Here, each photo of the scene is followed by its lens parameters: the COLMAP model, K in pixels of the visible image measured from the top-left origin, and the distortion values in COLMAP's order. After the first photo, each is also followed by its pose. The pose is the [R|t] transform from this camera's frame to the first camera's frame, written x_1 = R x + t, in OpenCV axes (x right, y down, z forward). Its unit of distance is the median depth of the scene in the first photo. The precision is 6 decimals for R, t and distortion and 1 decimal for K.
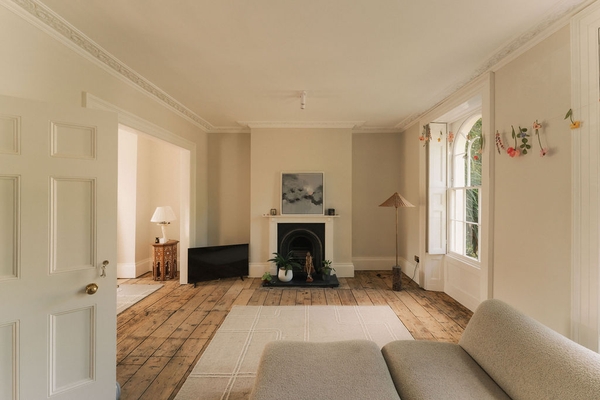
lens RADIAL K [[240.3, 0, 306.2], [0, 240.3, 194.9], [0, 0, 1]] dist [0.006985, -0.001181]
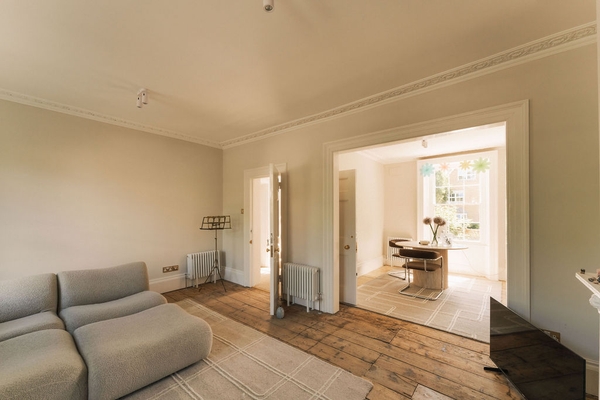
lens RADIAL K [[240.3, 0, 303.6], [0, 240.3, 210.2], [0, 0, 1]] dist [0.006985, -0.001181]
pose [[-0.623227, -0.003620, -0.782033, 0.254293], [0.005098, 0.999949, -0.008692, 0.021131], [0.782024, -0.009404, -0.623177, 1.096875]]
